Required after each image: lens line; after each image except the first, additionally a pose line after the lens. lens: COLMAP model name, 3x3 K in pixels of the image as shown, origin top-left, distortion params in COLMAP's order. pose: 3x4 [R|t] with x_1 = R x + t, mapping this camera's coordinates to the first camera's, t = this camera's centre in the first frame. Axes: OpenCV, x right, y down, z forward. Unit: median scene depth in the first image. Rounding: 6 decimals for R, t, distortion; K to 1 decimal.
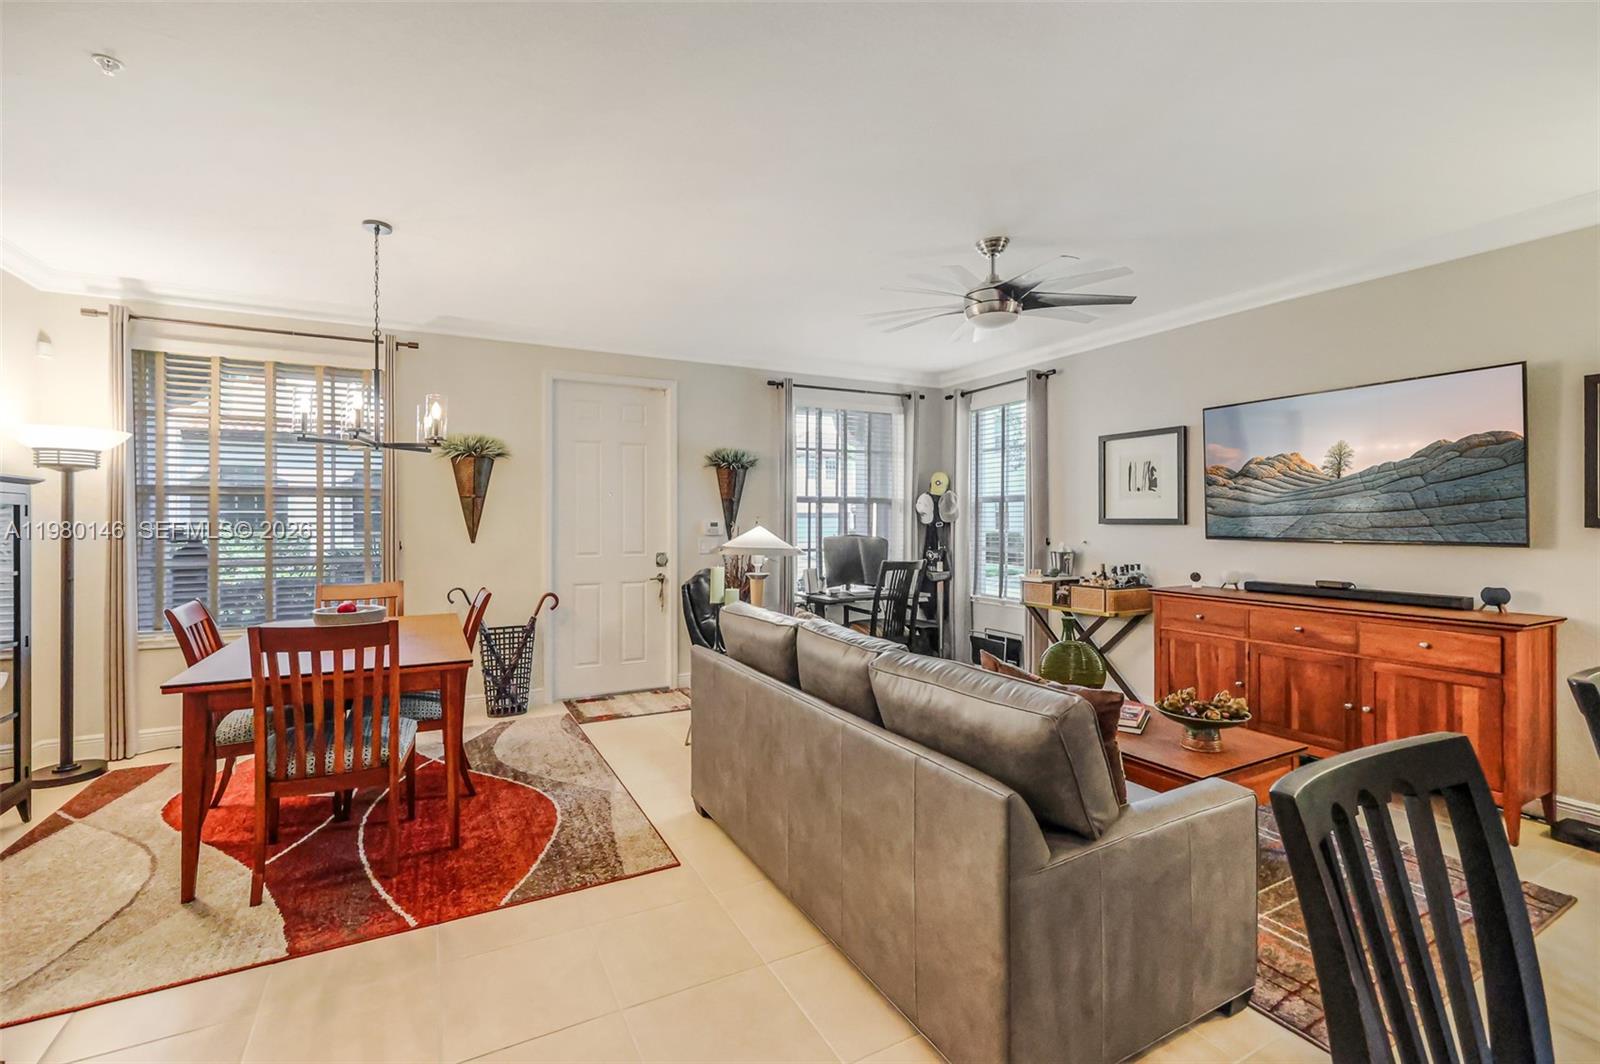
lens RADIAL K [[692.4, 0, 790.2], [0, 692.4, 516.4], [0, 0, 1]] dist [0.002424, -0.001540]
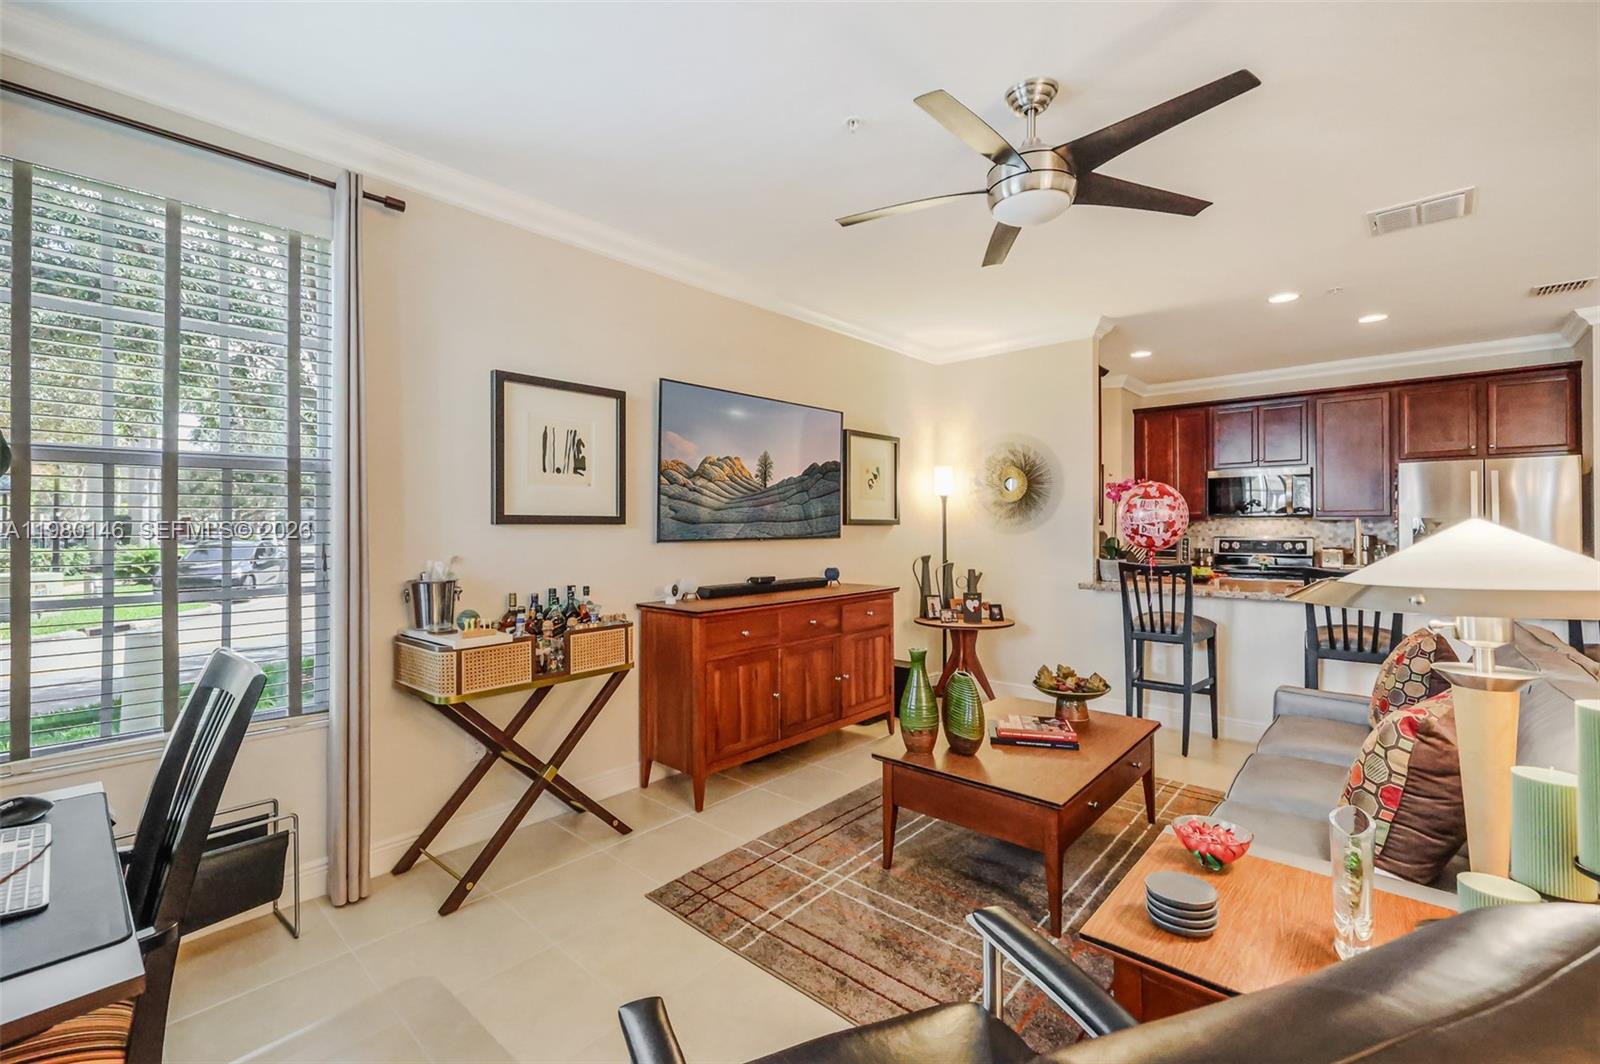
lens RADIAL K [[692.4, 0, 794.0], [0, 692.4, 525.3], [0, 0, 1]] dist [0.002424, -0.001540]
pose [[-0.344126, -0.001194, 0.938923, -0.184149], [-0.003866, 0.999993, -0.000145, 0.011626], [-0.938916, -0.003680, -0.344128, 1.047022]]
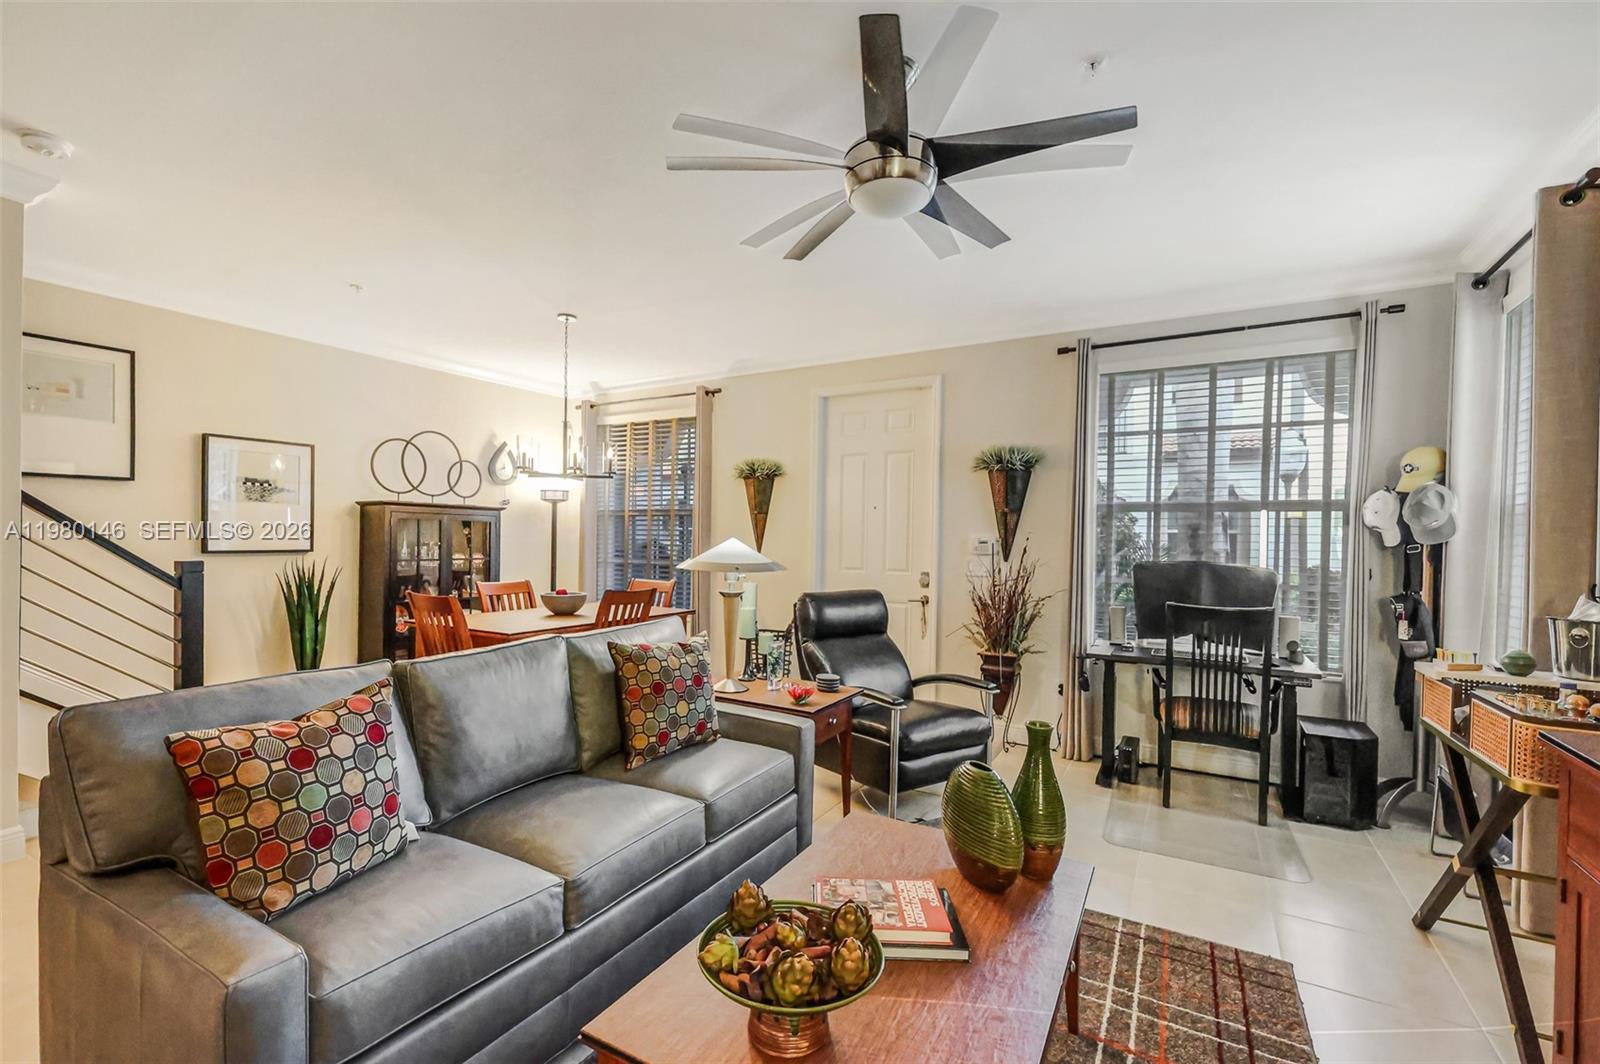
lens RADIAL K [[692.4, 0, 763.7], [0, 692.4, 547.7], [0, 0, 1]] dist [0.002424, -0.001540]
pose [[0.513822, 0.022412, -0.857604, 0.551887], [-0.009821, 0.999747, 0.020243, 0.006232], [0.857840, -0.001979, 0.513912, 0.430340]]
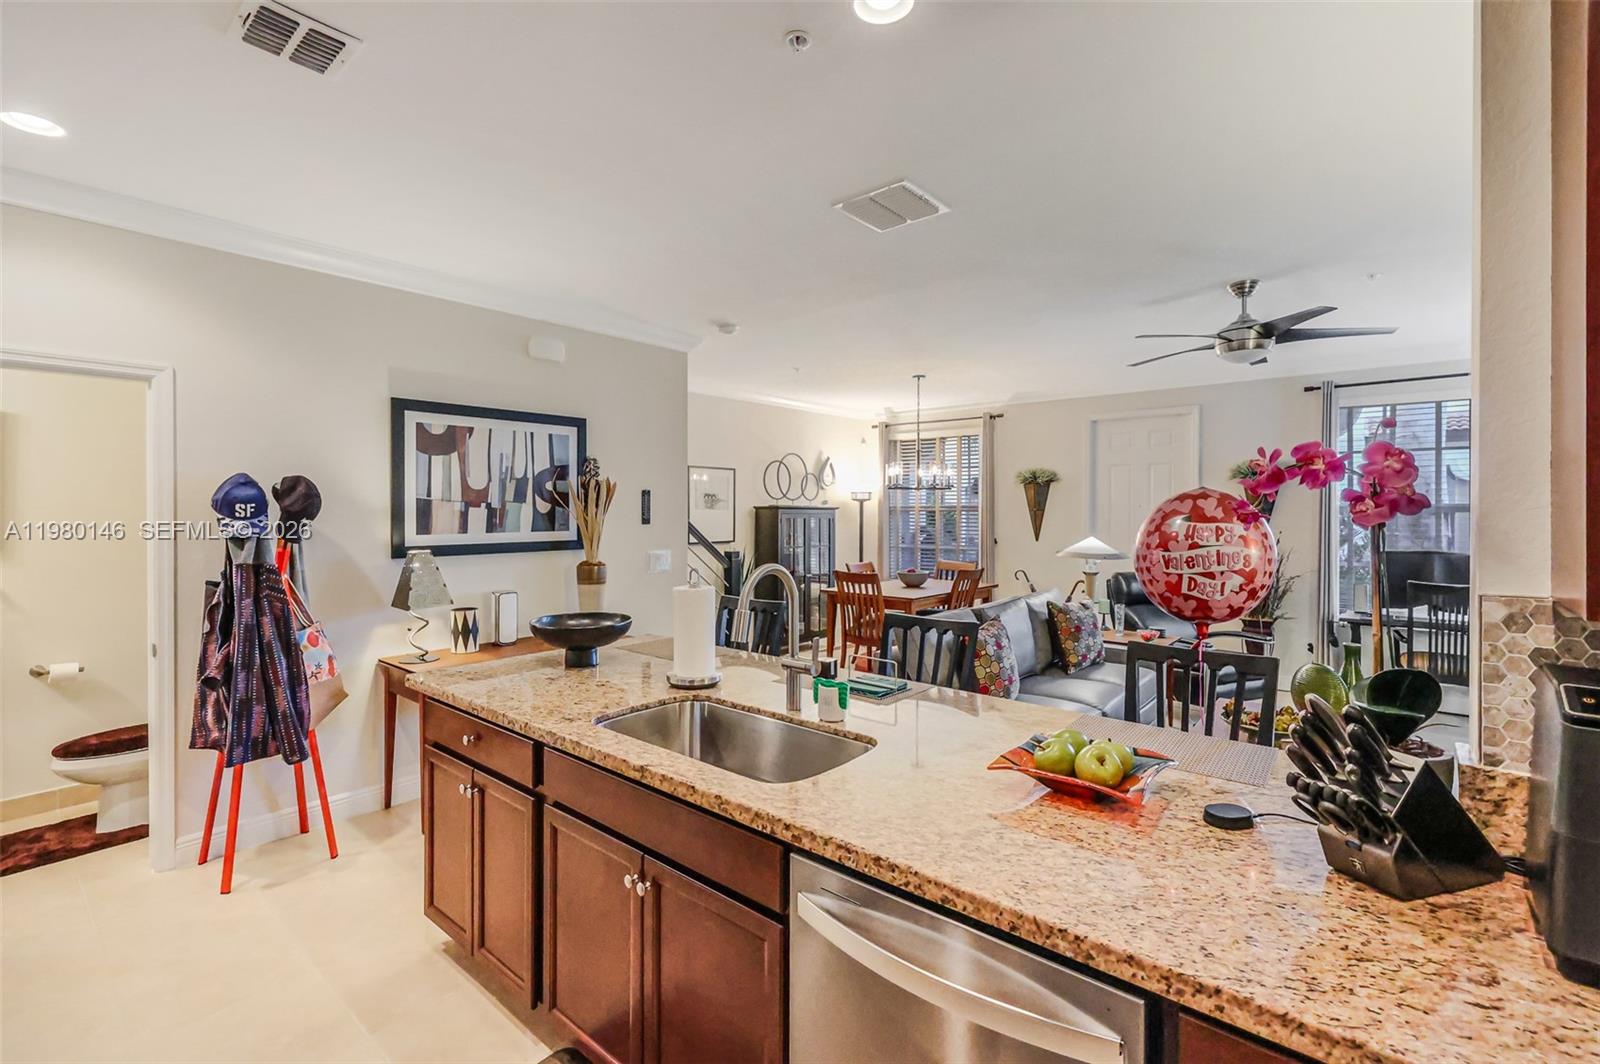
lens RADIAL K [[692.4, 0, 782.7], [0, 692.4, 510.3], [0, 0, 1]] dist [0.002424, -0.001540]
pose [[0.365158, 0.003184, -0.930940, 0.755770], [-0.000111, 0.999994, 0.003377, -0.032723], [0.930945, -0.001130, 0.365157, -0.055127]]
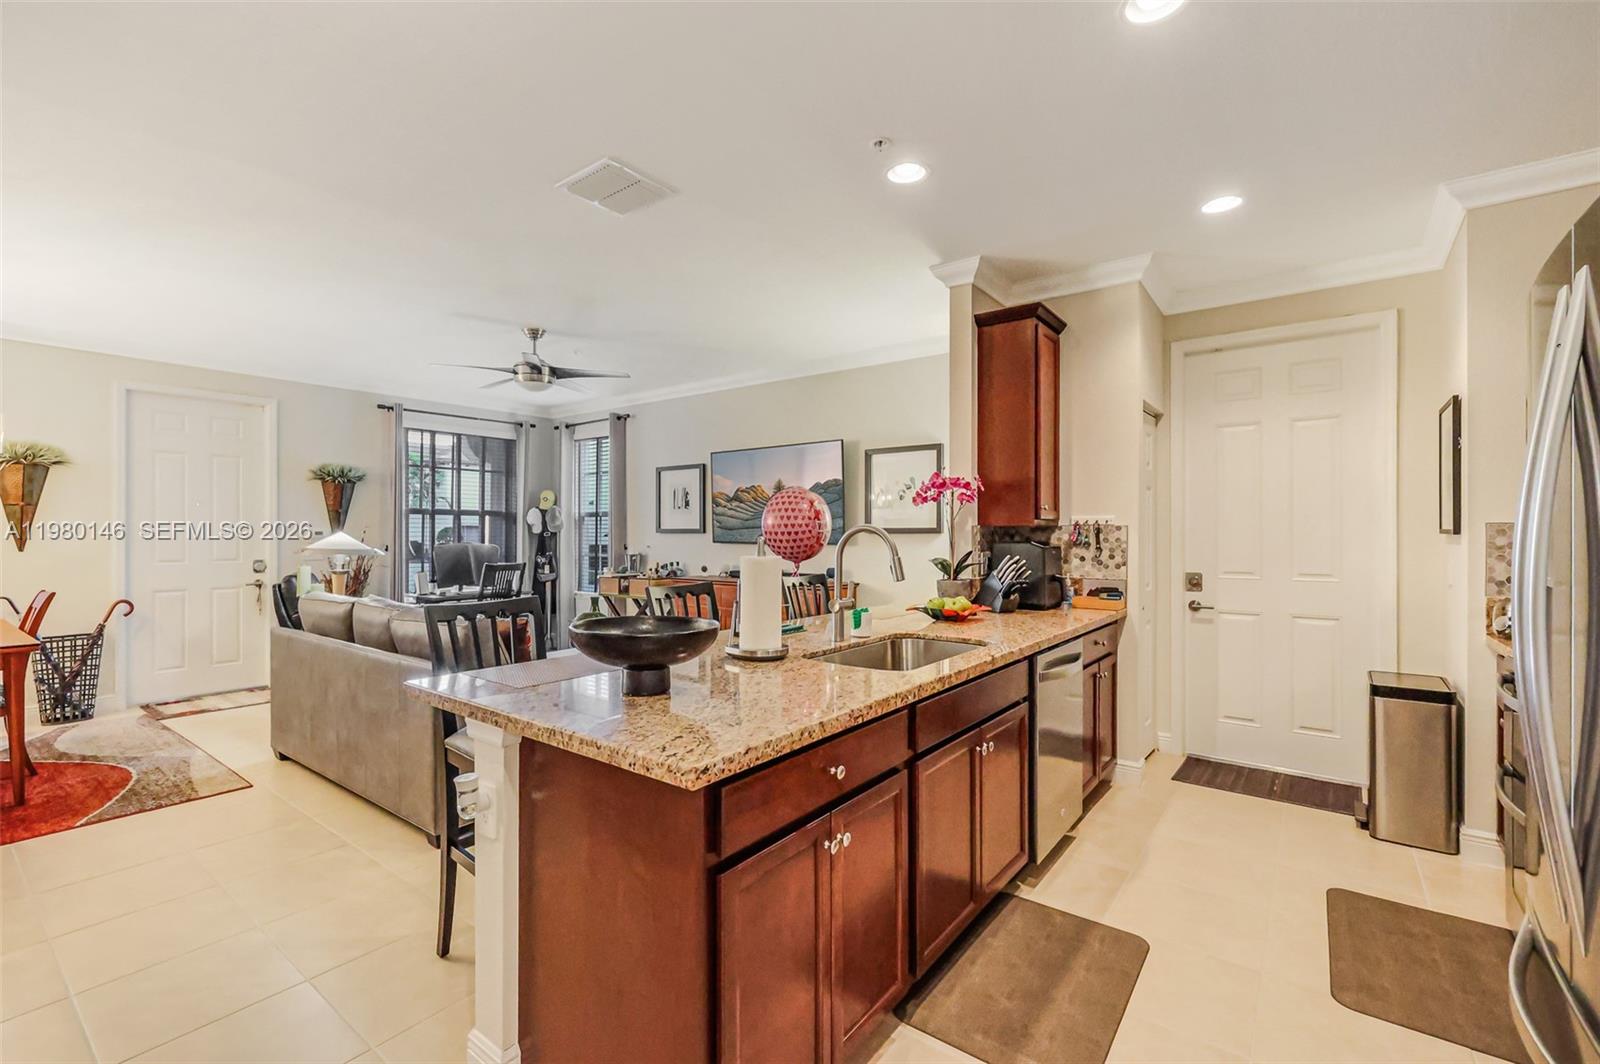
lens RADIAL K [[692.4, 0, 784.6], [0, 692.4, 534.2], [0, 0, 1]] dist [0.002424, -0.001540]
pose [[0.908760, -0.000406, 0.417320, 0.120242], [-0.002097, 0.999982, 0.005541, 0.006194], [-0.417315, -0.005910, 0.908743, -0.355637]]
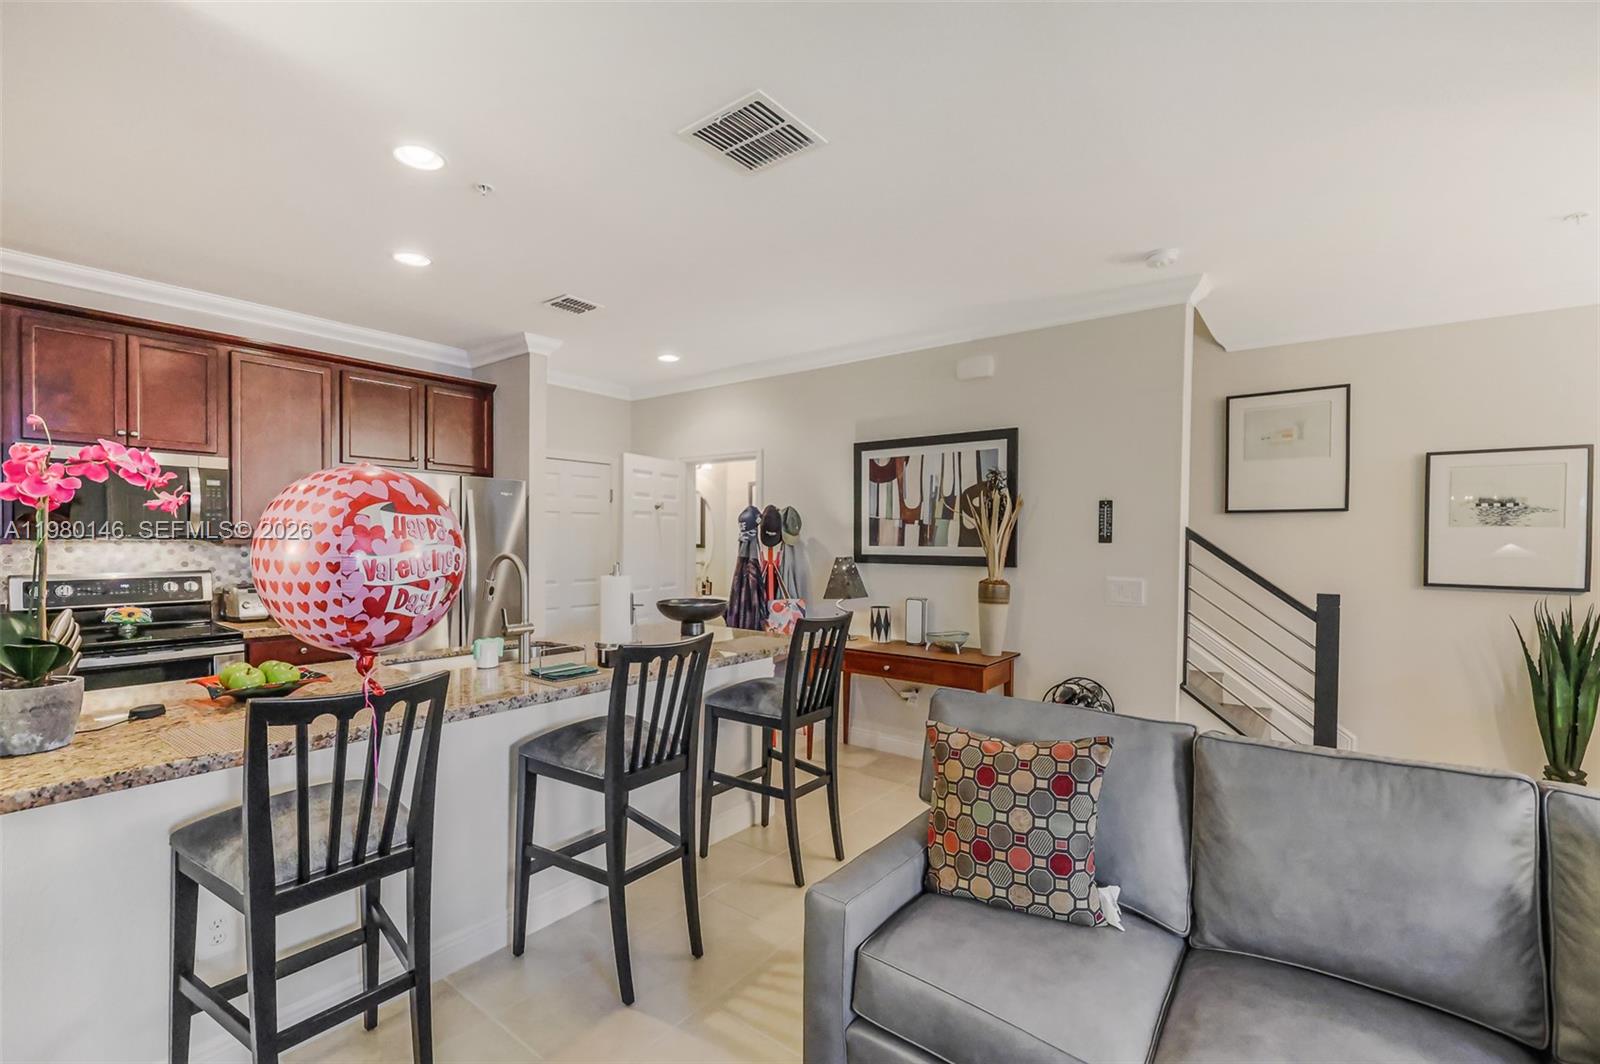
lens RADIAL K [[692.4, 0, 777.9], [0, 692.4, 538.0], [0, 0, 1]] dist [0.002424, -0.001540]
pose [[-0.912346, -0.007477, -0.409351, 0.418061], [-0.007484, 0.999971, -0.001587, -0.011422], [0.409351, 0.001616, -0.912376, 0.701400]]
